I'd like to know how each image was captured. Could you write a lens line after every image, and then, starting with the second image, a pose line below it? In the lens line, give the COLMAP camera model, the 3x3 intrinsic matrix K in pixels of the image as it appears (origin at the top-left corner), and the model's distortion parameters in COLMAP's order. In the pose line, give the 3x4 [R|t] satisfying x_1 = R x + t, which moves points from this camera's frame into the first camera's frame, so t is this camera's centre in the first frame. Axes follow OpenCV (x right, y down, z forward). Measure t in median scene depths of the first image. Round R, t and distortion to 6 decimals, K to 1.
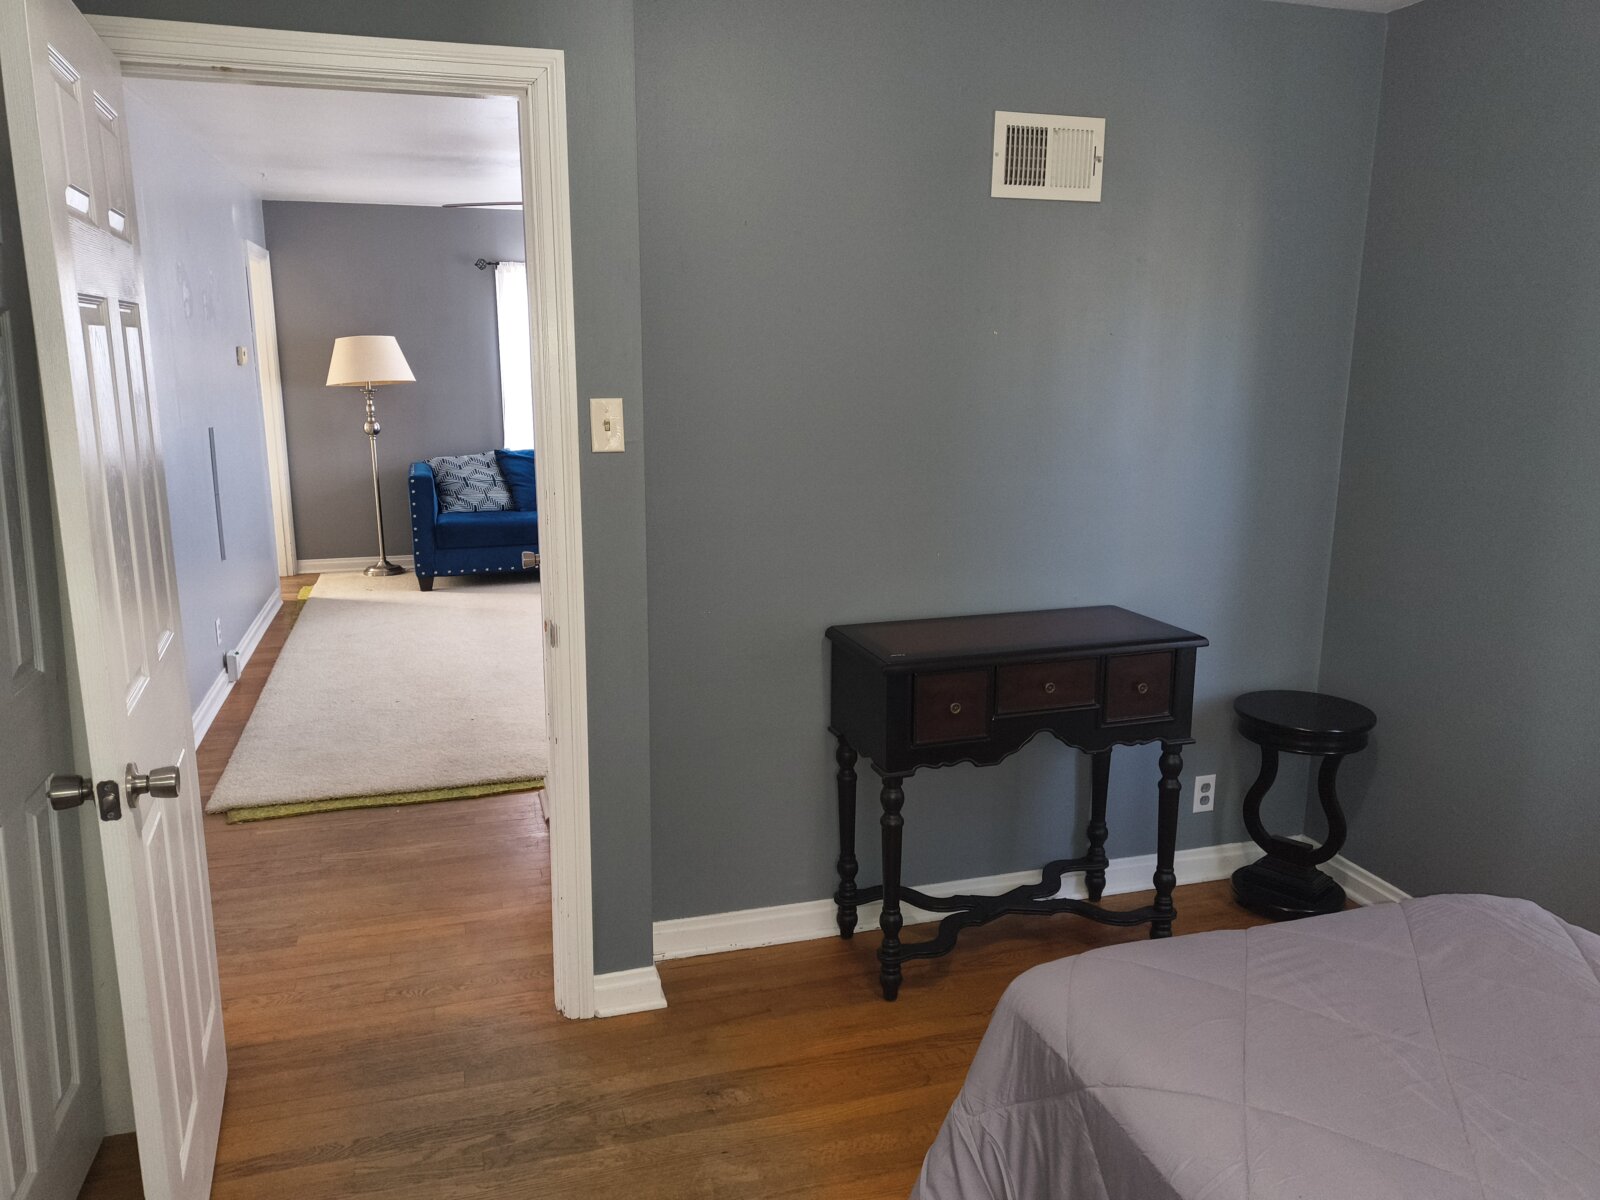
lens RADIAL K [[1170.5, 0, 800.0], [0, 1170.5, 600.0], [0, 0, 1]] dist [0.002739, -0.003131]
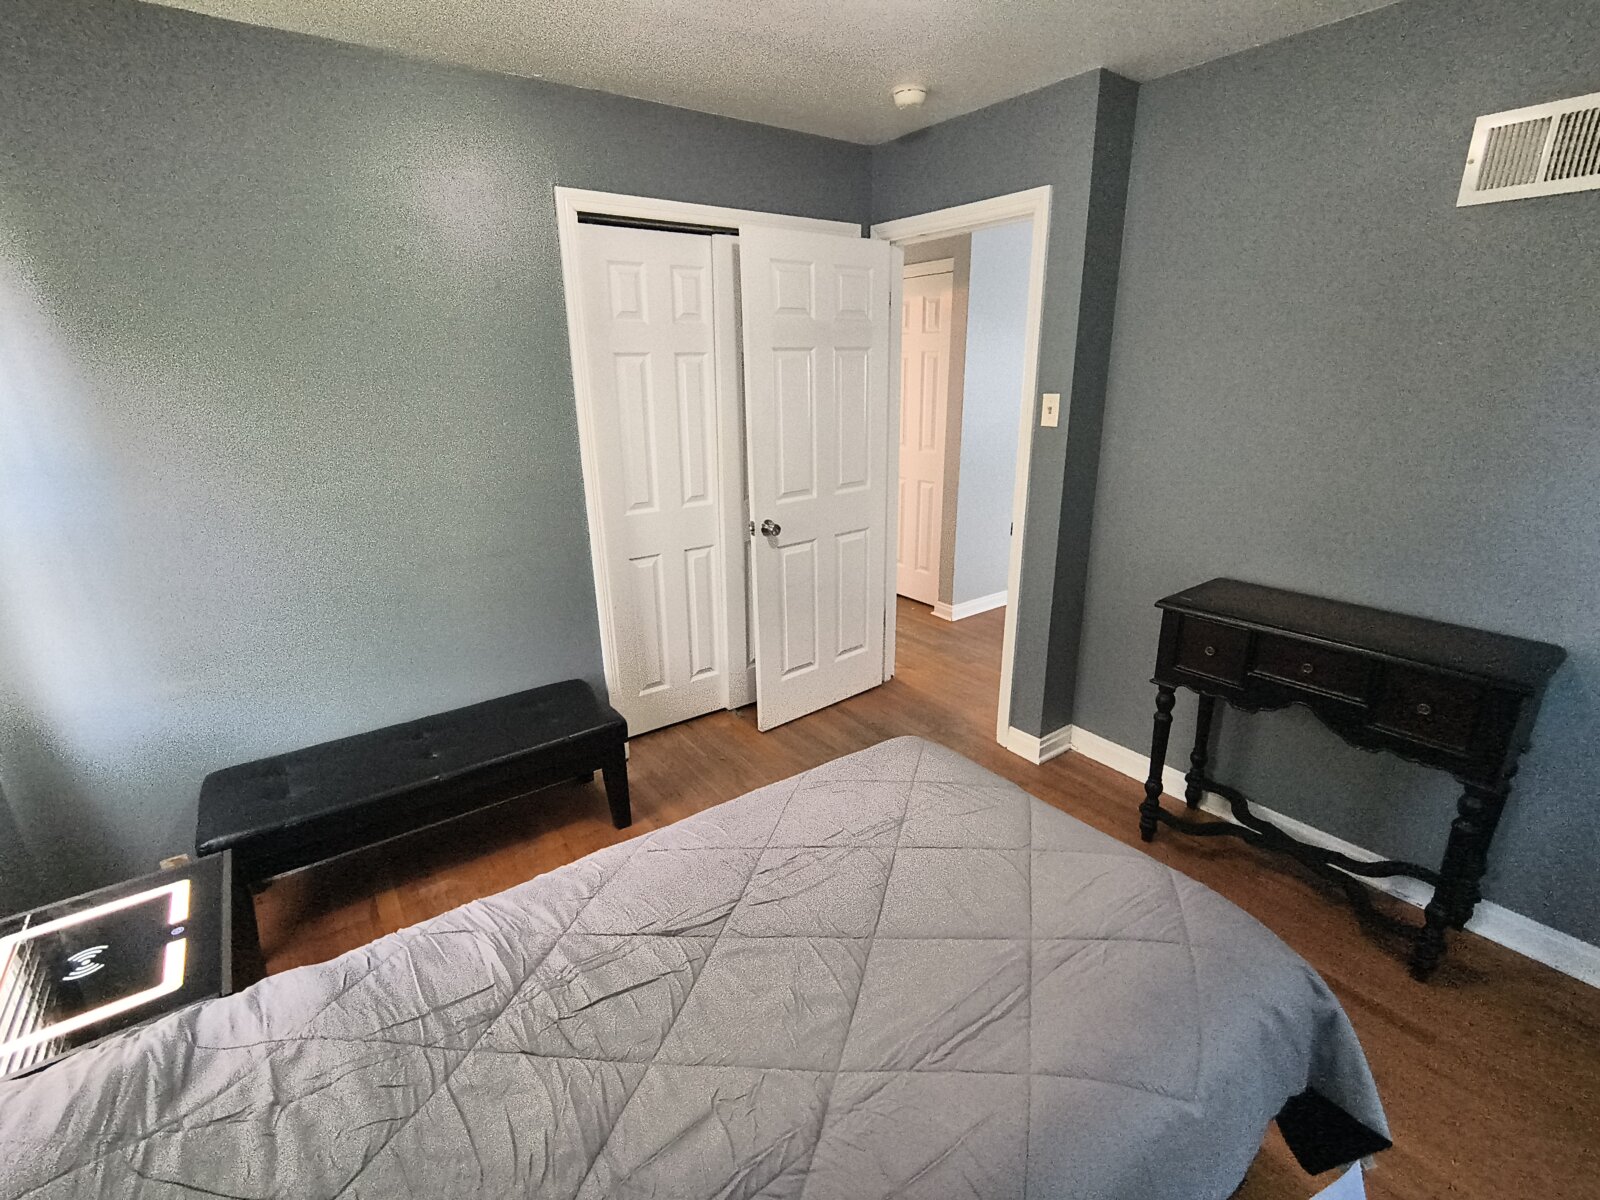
lens RADIAL K [[738.5, 0, 810.2], [0, 738.5, 600.3], [0, 0, 1]] dist [0.014070, -0.010601]
pose [[0.334174, 0.280225, -0.899890, 0.652071], [-0.191442, 0.955057, 0.226312, -0.054551], [0.922864, 0.096649, 0.372802, 0.271344]]
